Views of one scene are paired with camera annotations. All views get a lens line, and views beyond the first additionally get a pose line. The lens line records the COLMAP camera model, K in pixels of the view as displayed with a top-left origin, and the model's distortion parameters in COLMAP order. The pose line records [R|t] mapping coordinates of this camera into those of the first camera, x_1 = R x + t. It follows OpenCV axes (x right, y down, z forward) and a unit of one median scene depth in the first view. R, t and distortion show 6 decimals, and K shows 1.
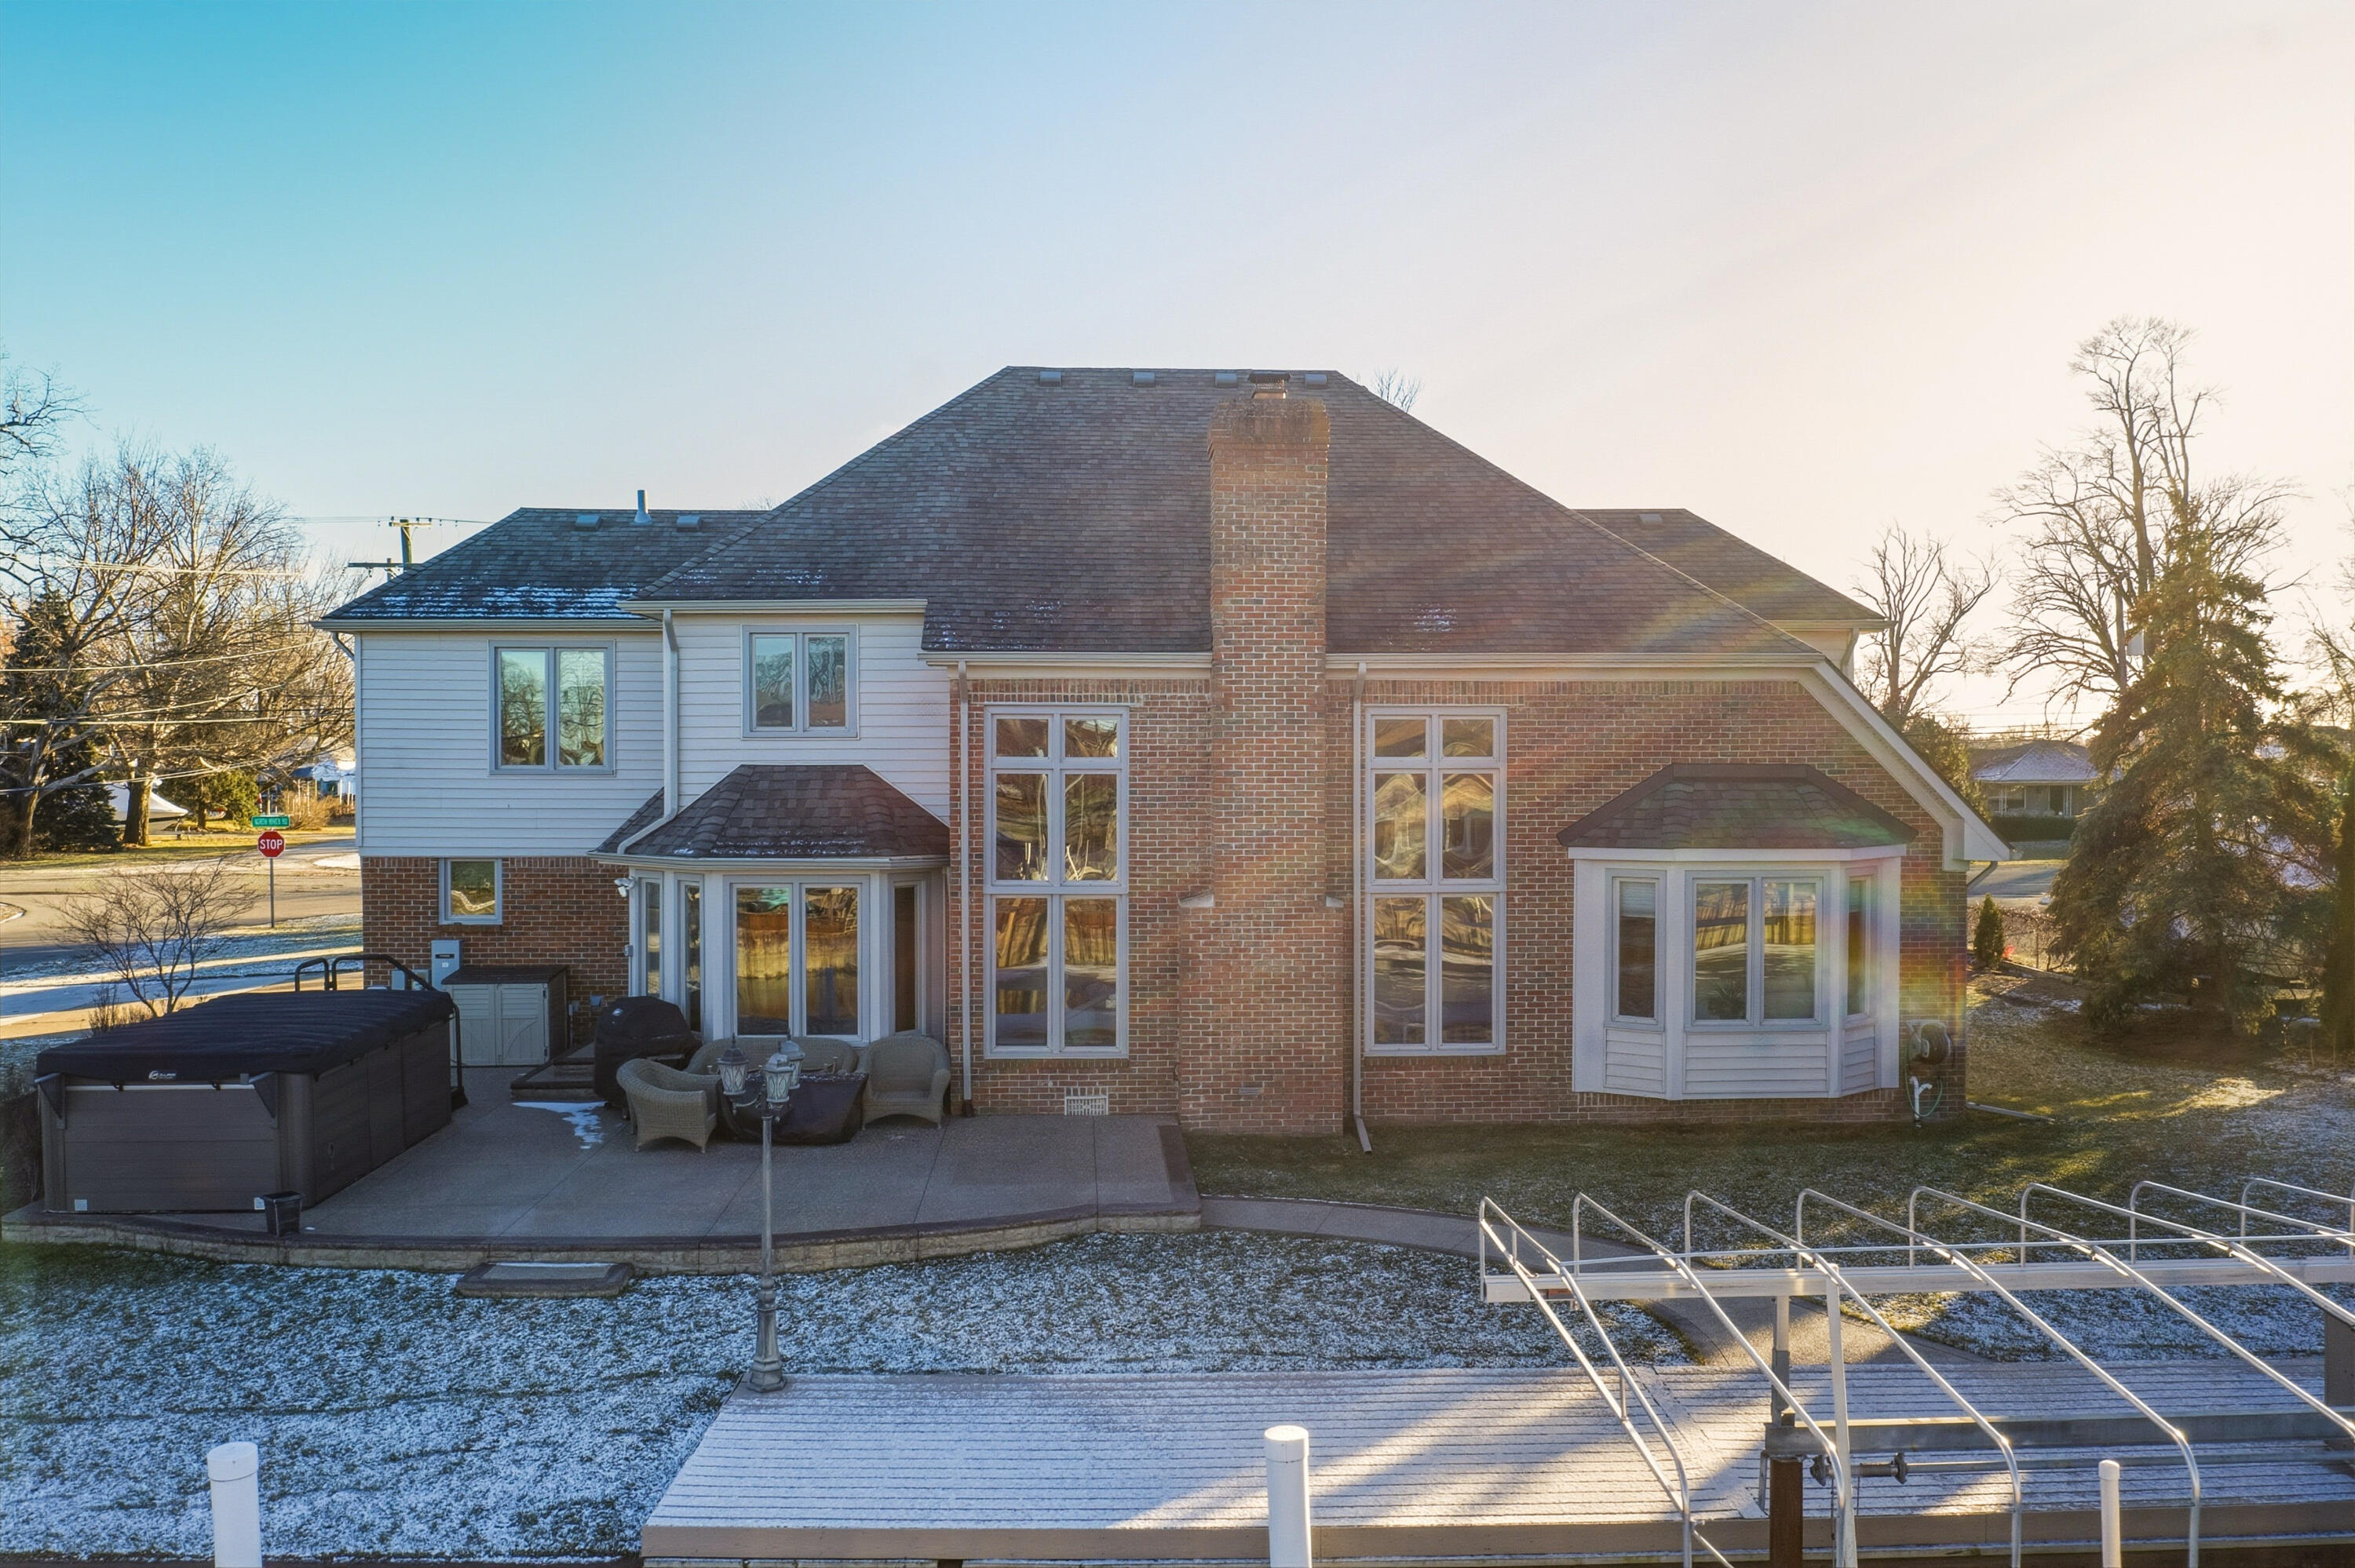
lens RADIAL K [[1859.2, 0, 1177.5], [0, 1859.2, 784.0], [0, 0, 1]] dist [-0.035309, -0.005326]
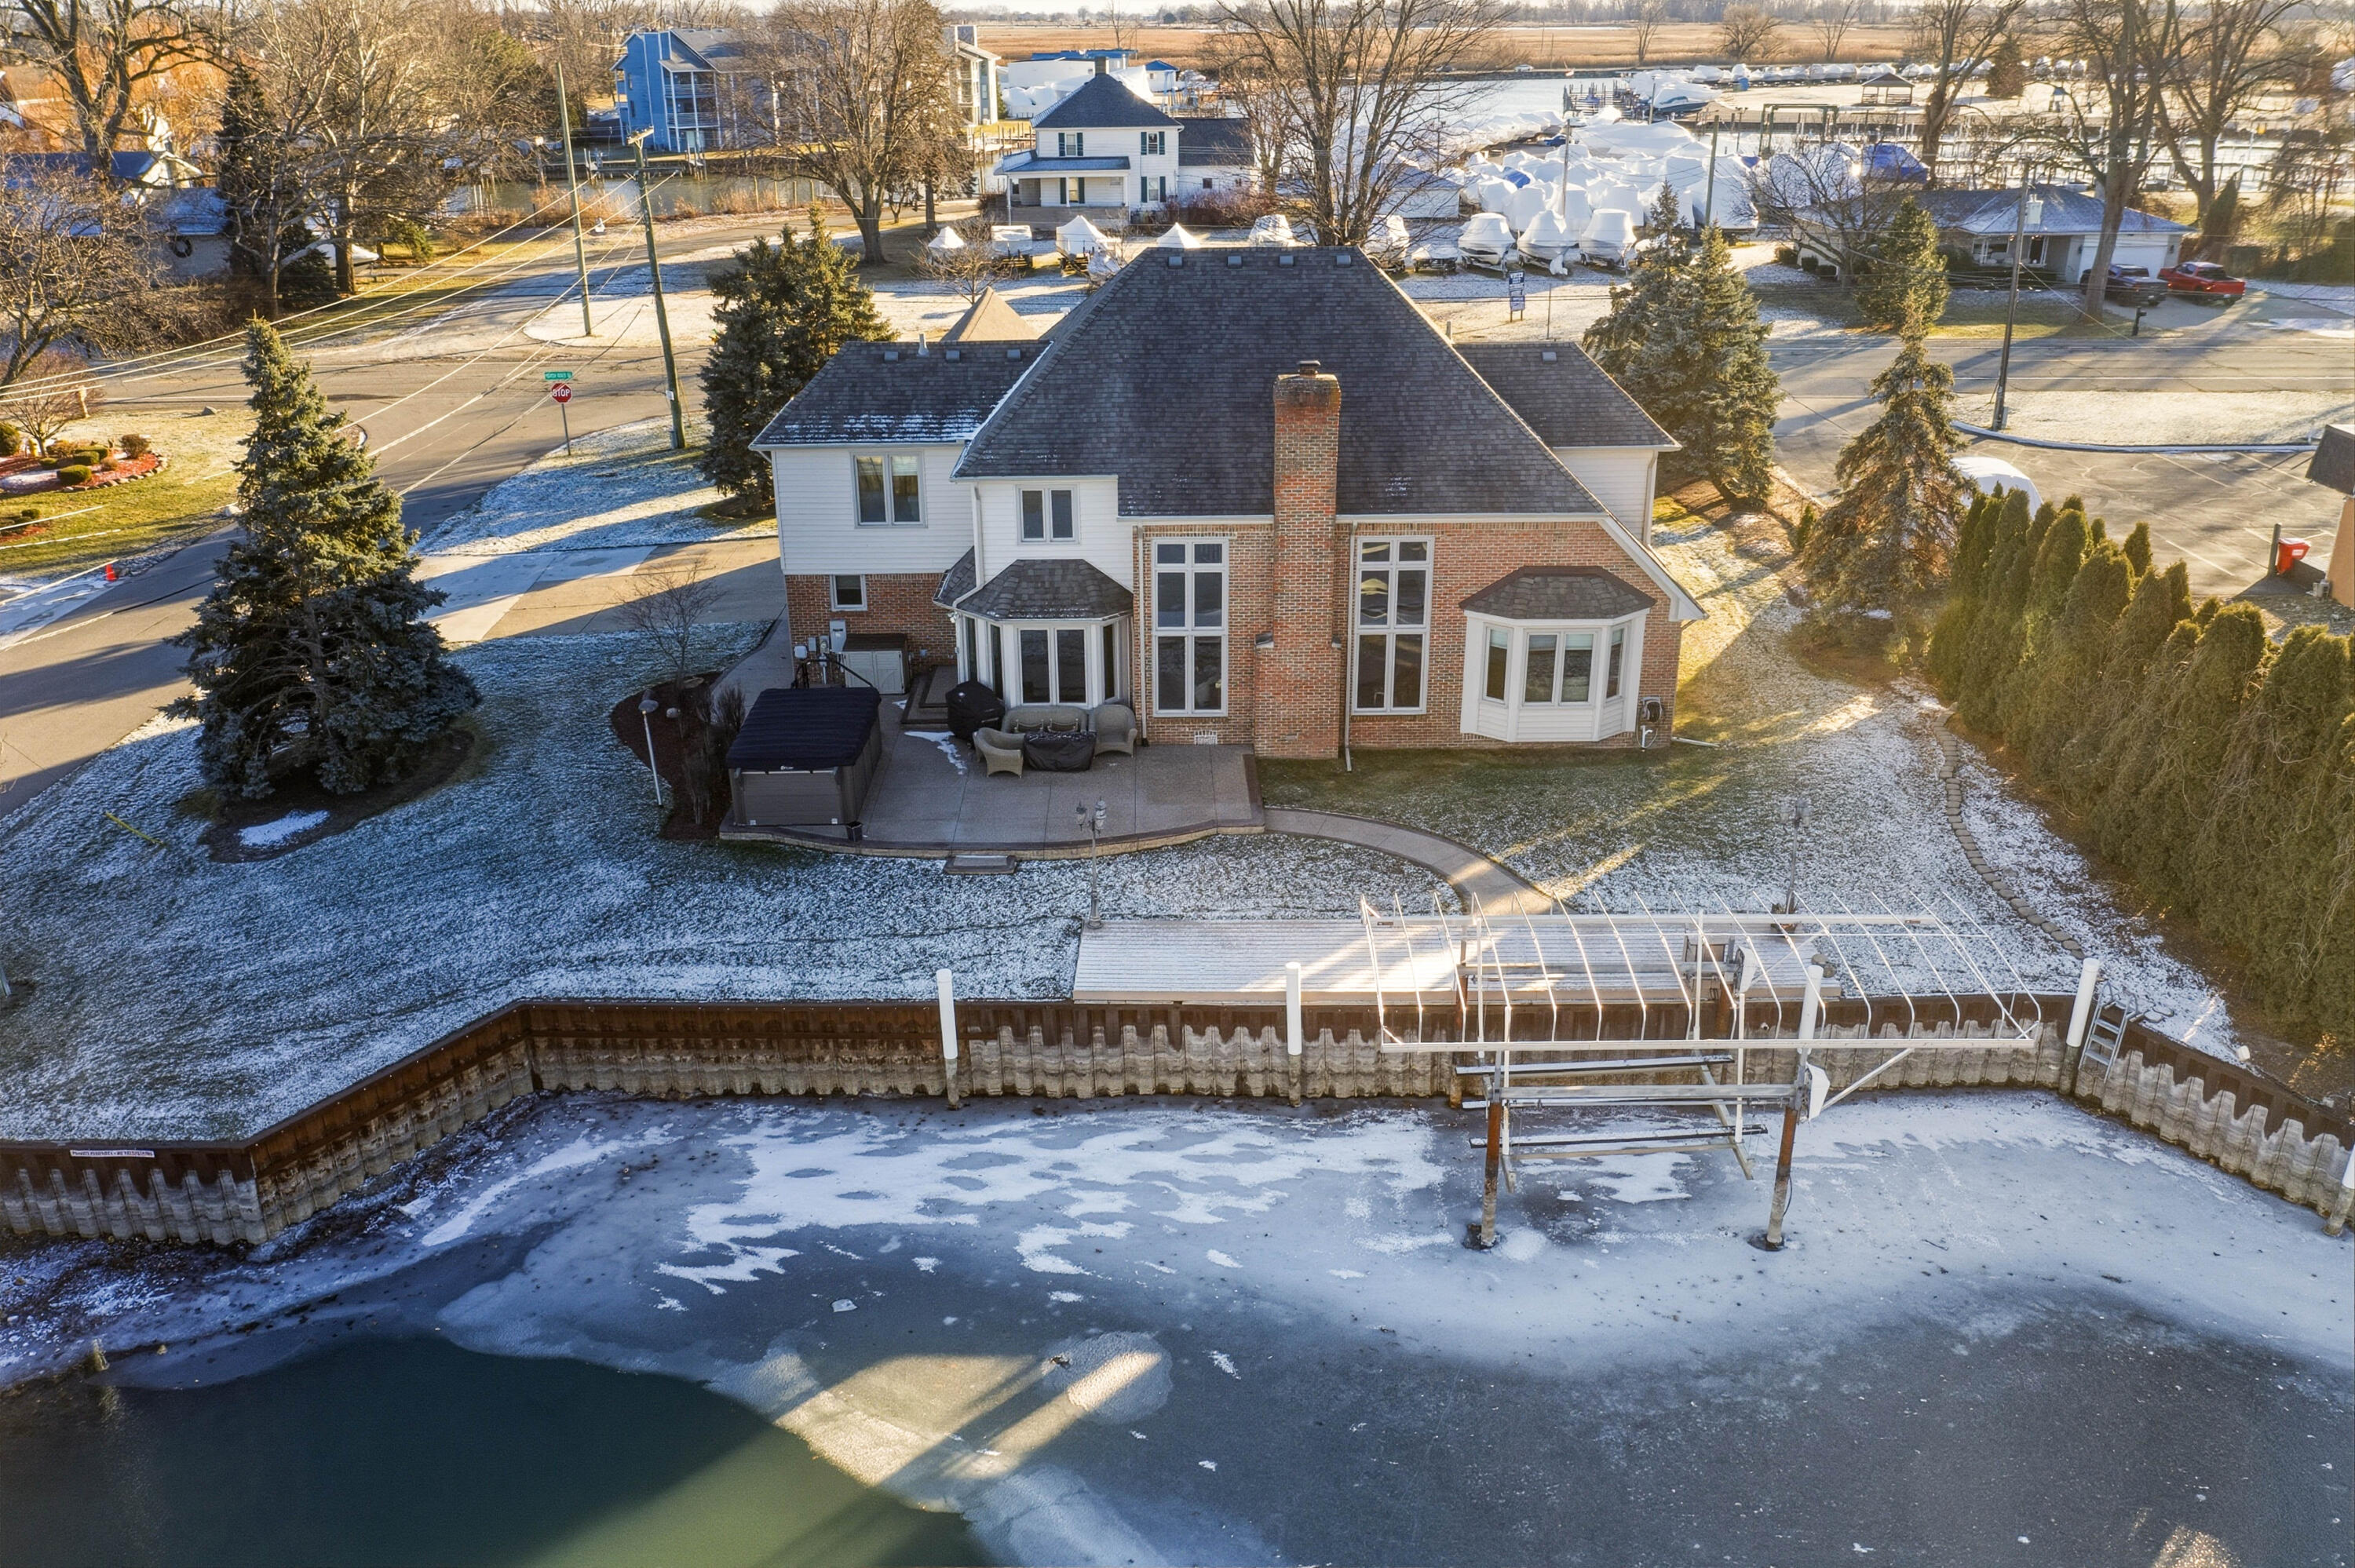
lens RADIAL K [[1859.2, 0, 1177.5], [0, 1859.2, 784.0], [0, 0, 1]] dist [-0.035309, -0.005326]
pose [[0.999403, 0.006940, -0.033836, -0.013024], [0.006055, 0.929244, 0.369416, -0.498699], [0.034006, -0.369401, 0.928648, -0.813032]]
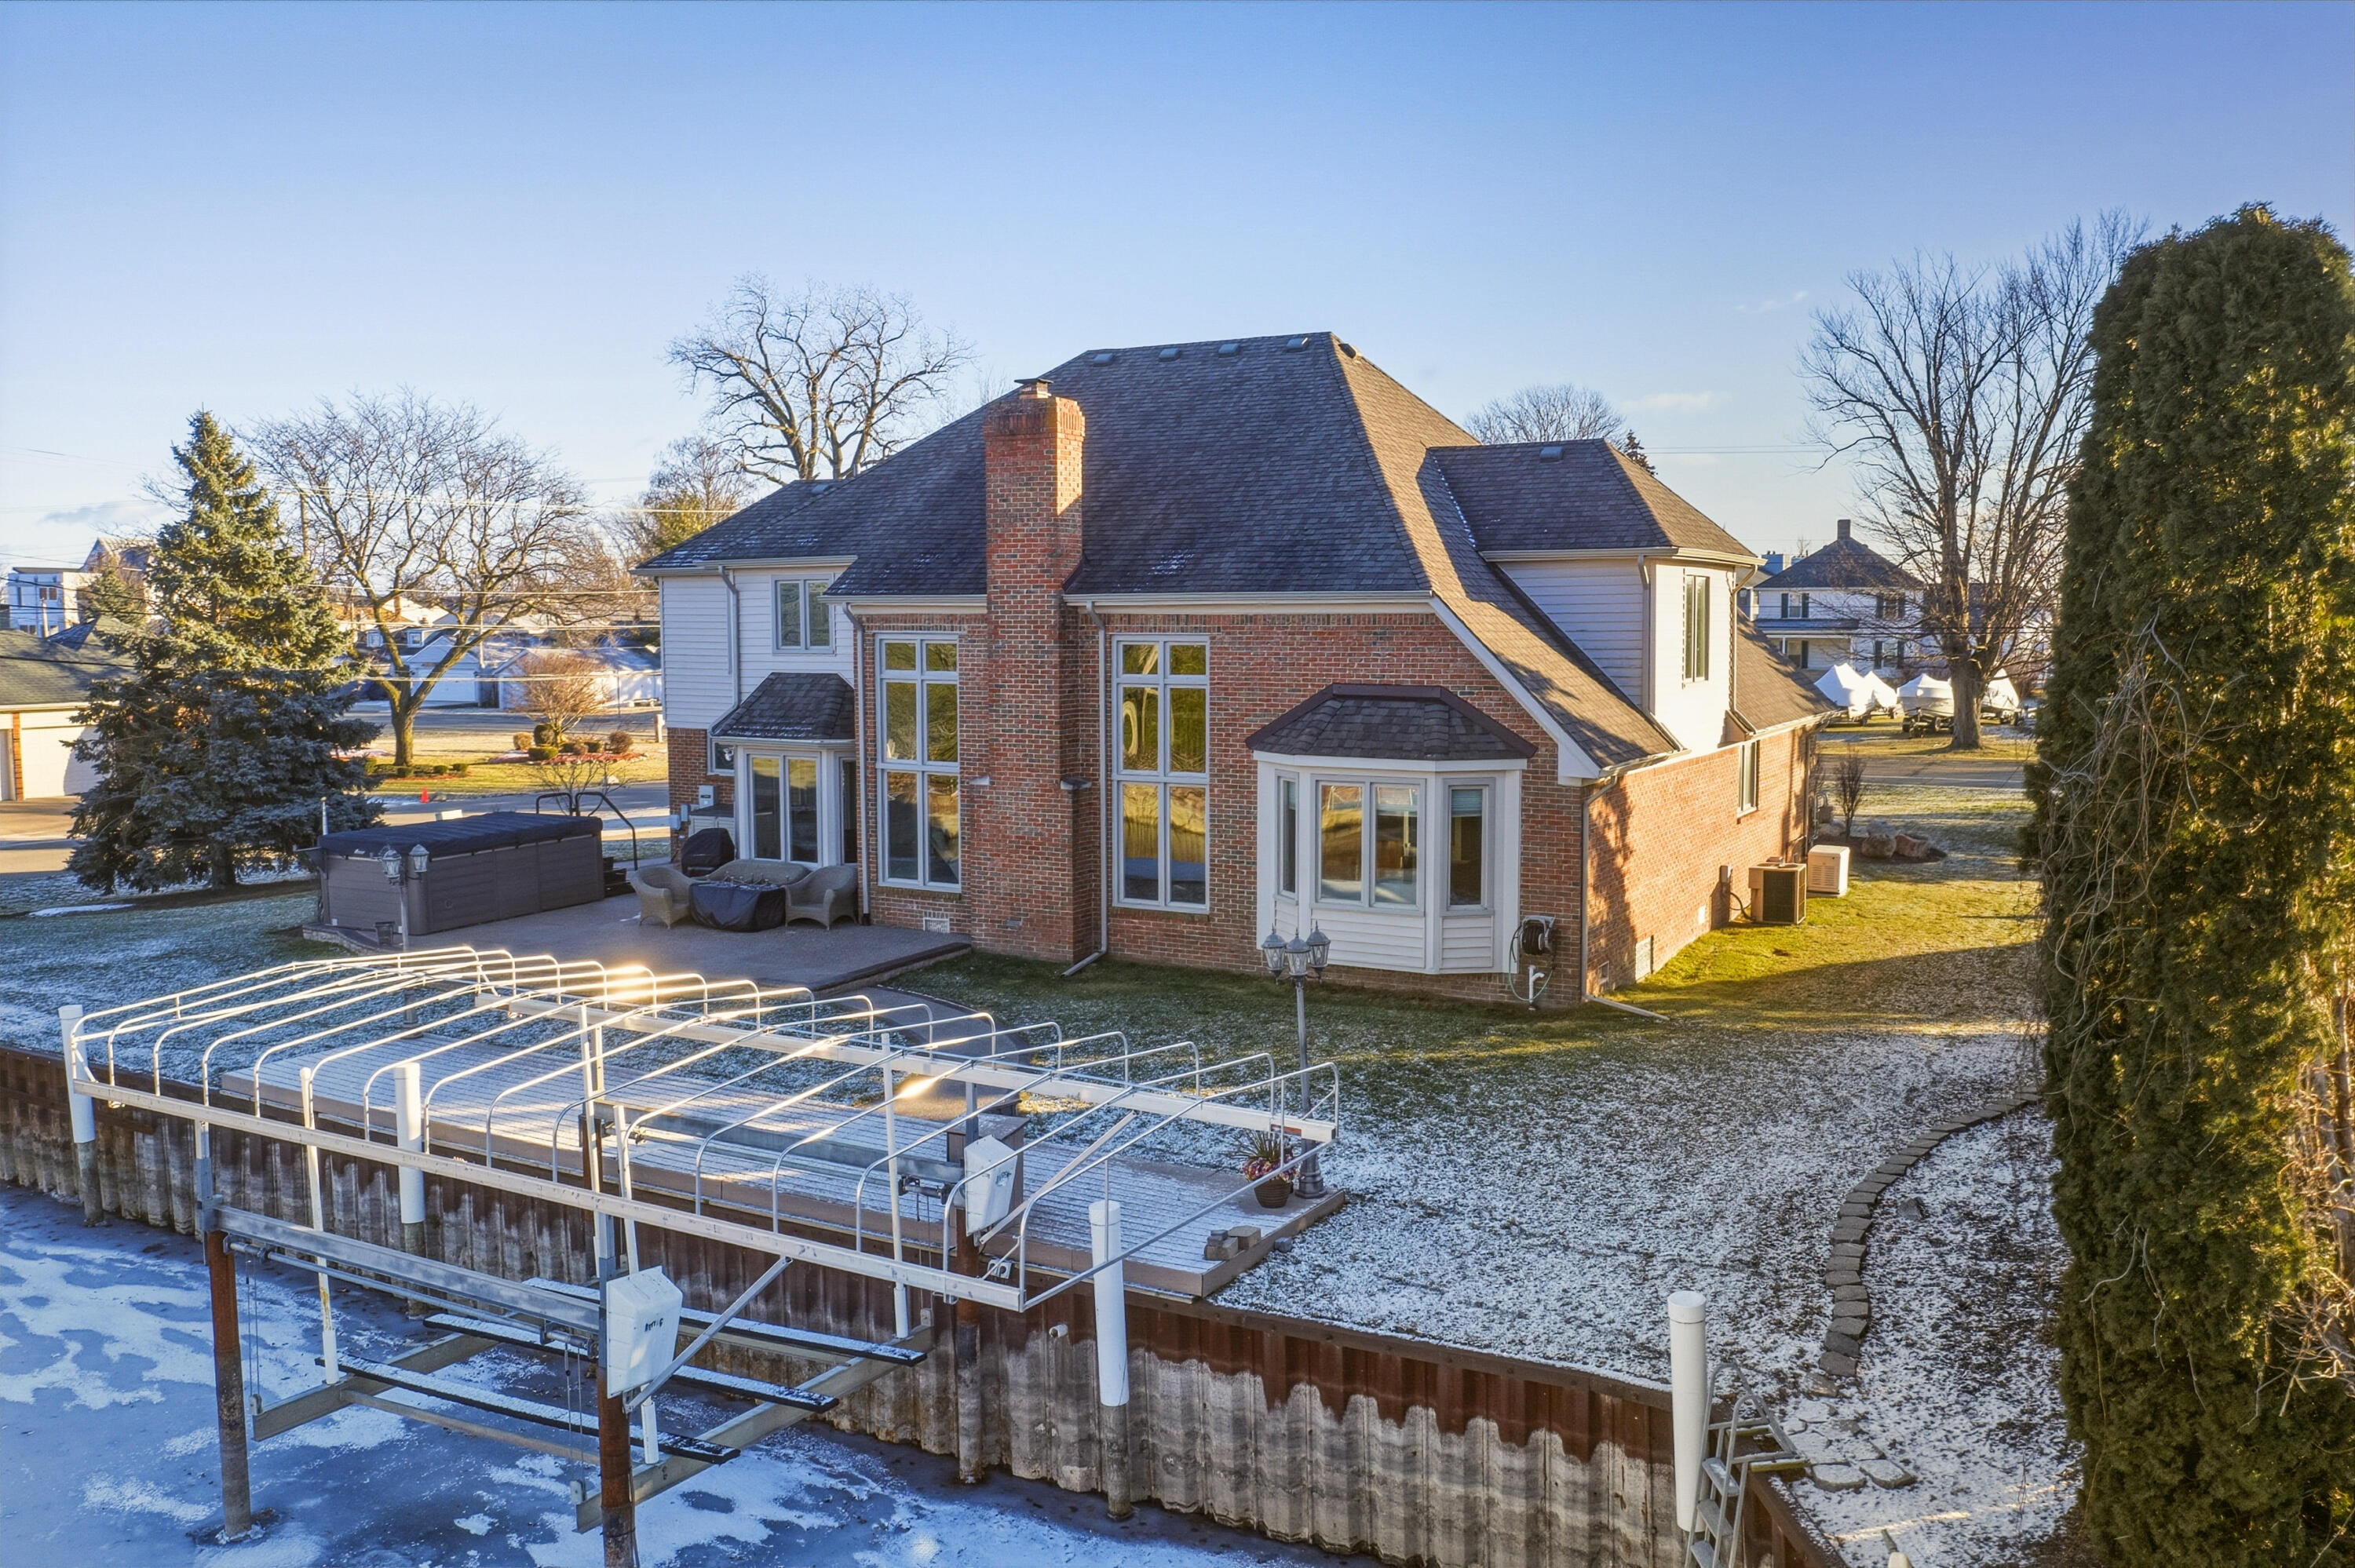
lens RADIAL K [[1859.2, 0, 1177.5], [0, 1859.2, 784.0], [0, 0, 1]] dist [-0.035309, -0.005326]
pose [[0.853485, 0.046831, -0.519009, 0.813330], [-0.009041, 0.997135, 0.075106, -0.035830], [0.521039, -0.059409, 0.851463, -0.071725]]
